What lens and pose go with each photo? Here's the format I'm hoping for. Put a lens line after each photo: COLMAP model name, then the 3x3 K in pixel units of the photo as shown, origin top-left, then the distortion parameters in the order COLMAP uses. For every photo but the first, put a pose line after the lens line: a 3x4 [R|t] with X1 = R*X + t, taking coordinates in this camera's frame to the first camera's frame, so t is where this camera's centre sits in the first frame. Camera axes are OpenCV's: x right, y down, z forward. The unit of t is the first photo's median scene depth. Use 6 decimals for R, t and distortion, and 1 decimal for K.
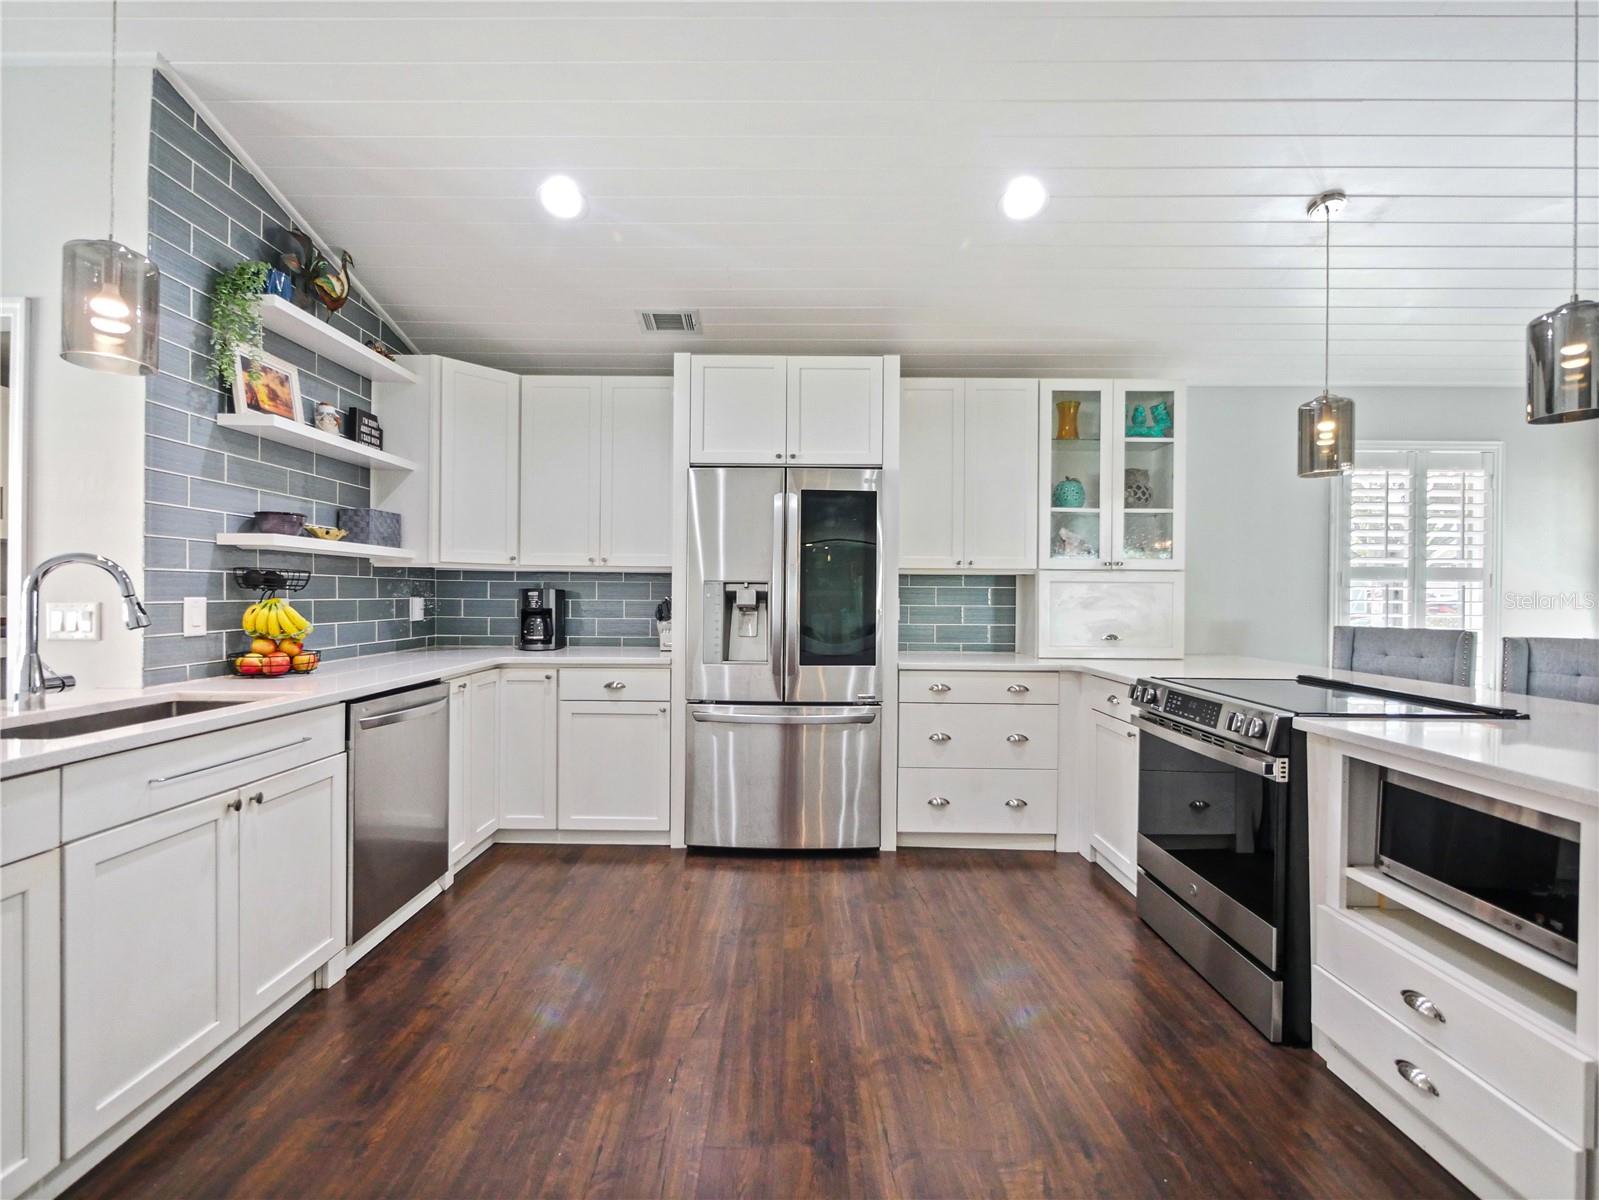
lens RADIAL K [[697.2, 0, 794.9], [0, 697.2, 596.9], [0, 0, 1]] dist [-0.000678, -0.000349]
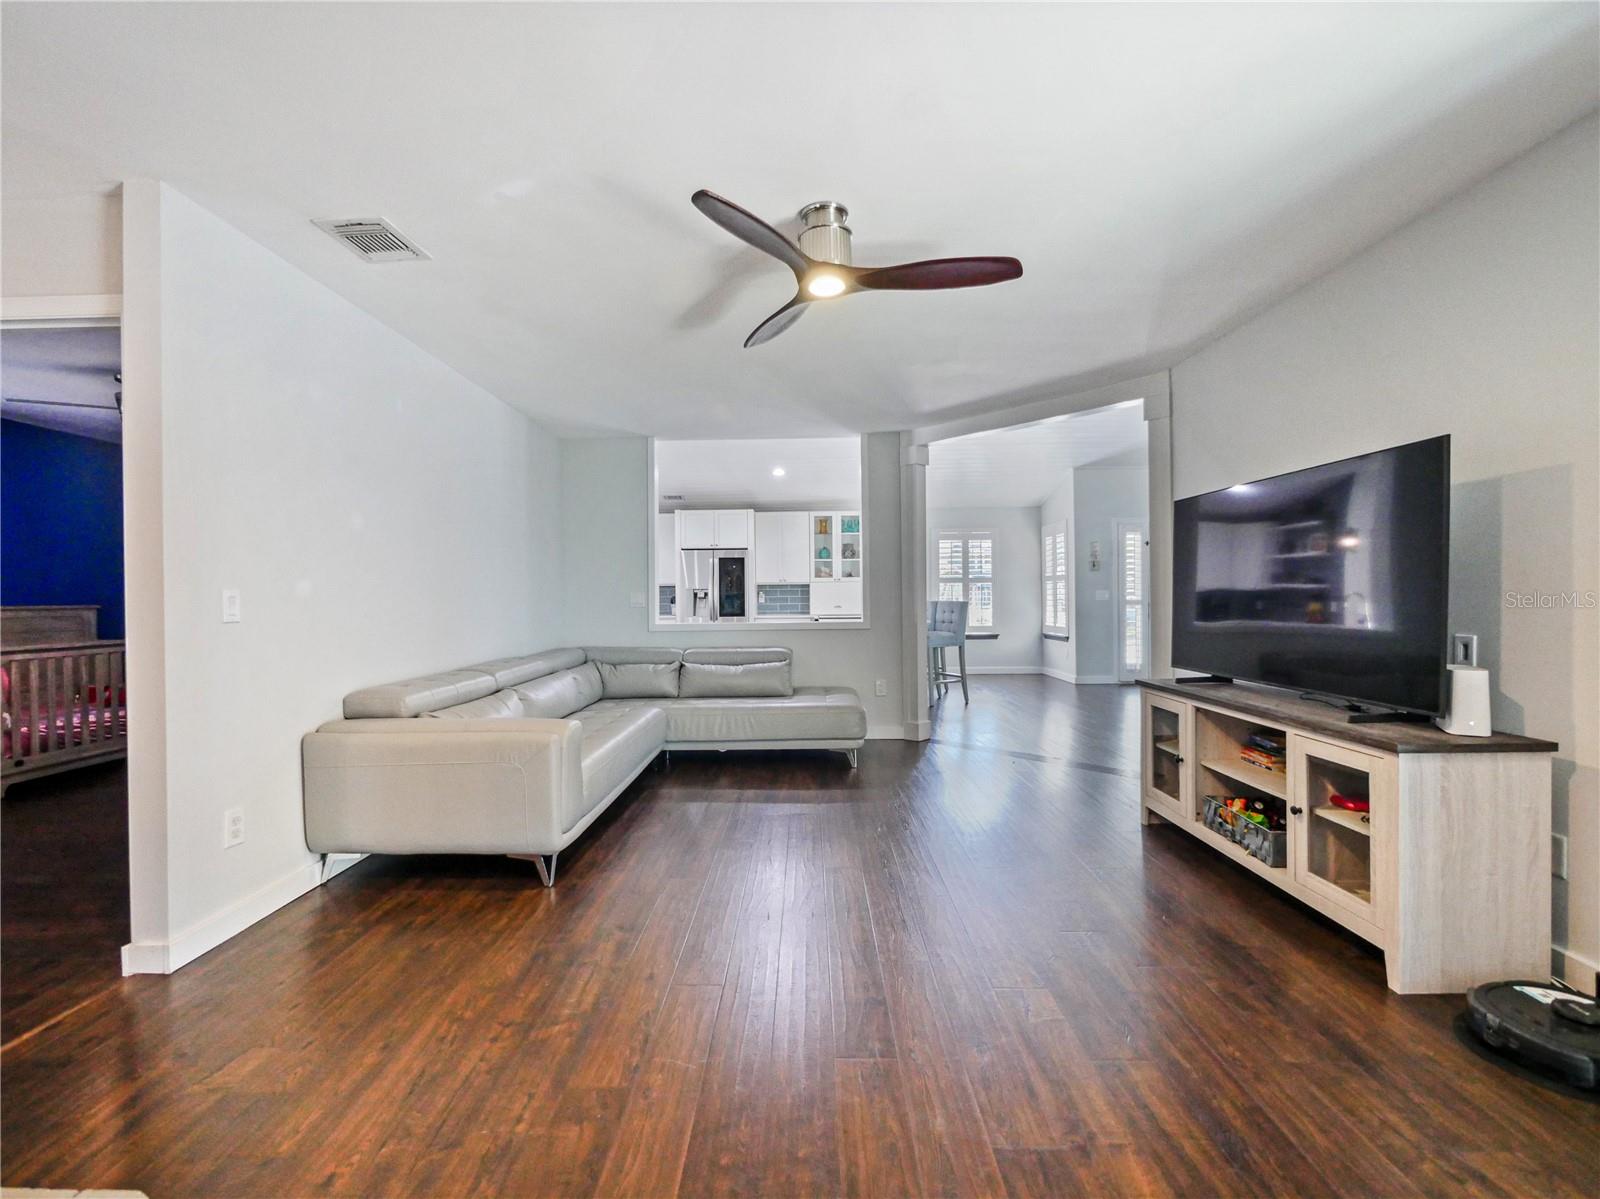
lens RADIAL K [[698.5, 0, 789.1], [0, 698.5, 603.2], [0, 0, 1]] dist [-0.007603, -0.000180]
pose [[0.999601, -0.019517, -0.020405, 0.349498], [0.019618, 0.999796, 0.004728, 0.030006], [0.020308, -0.005127, 0.999781, -1.873141]]
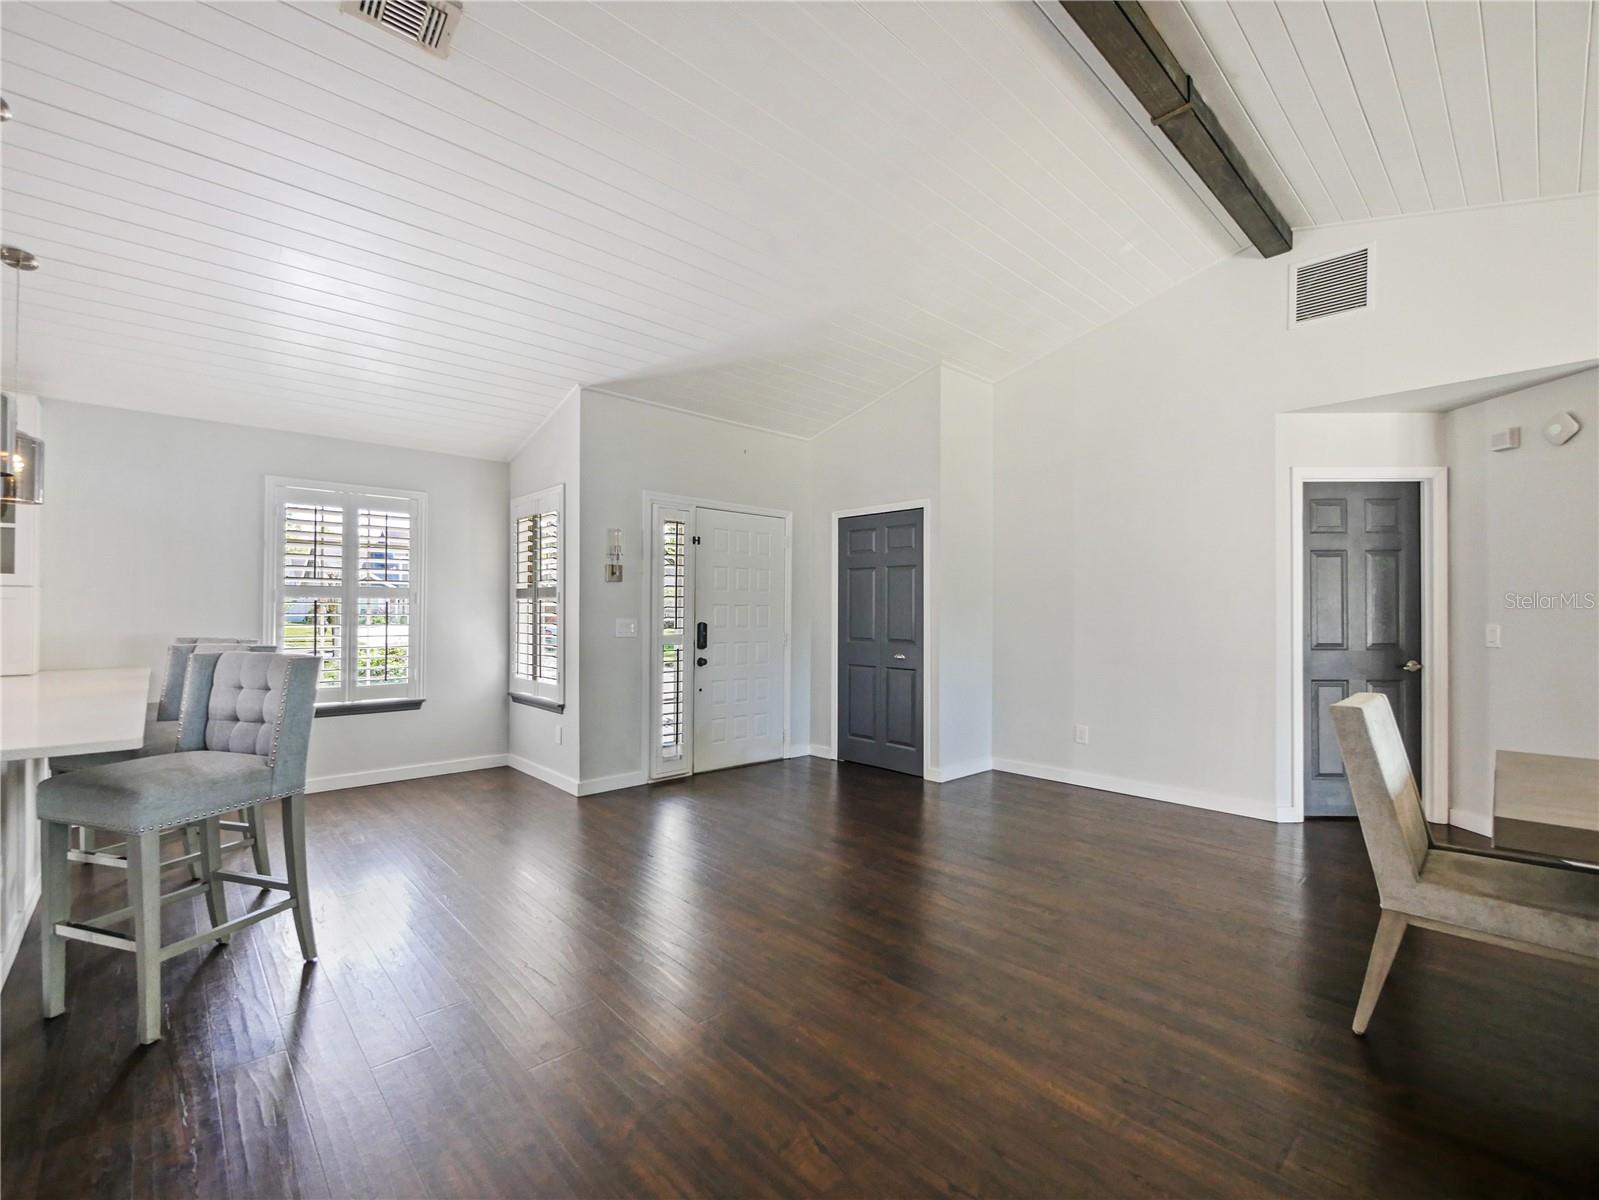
lens RADIAL K [[698.0, 0, 788.6], [0, 698.0, 603.7], [0, 0, 1]] dist [-0.007603, -0.000180]
pose [[0.733838, 0.001128, 0.679324, 0.741763], [0.003517, 0.999979, -0.005460, -0.004526], [-0.679316, 0.006396, 0.733818, -0.507372]]
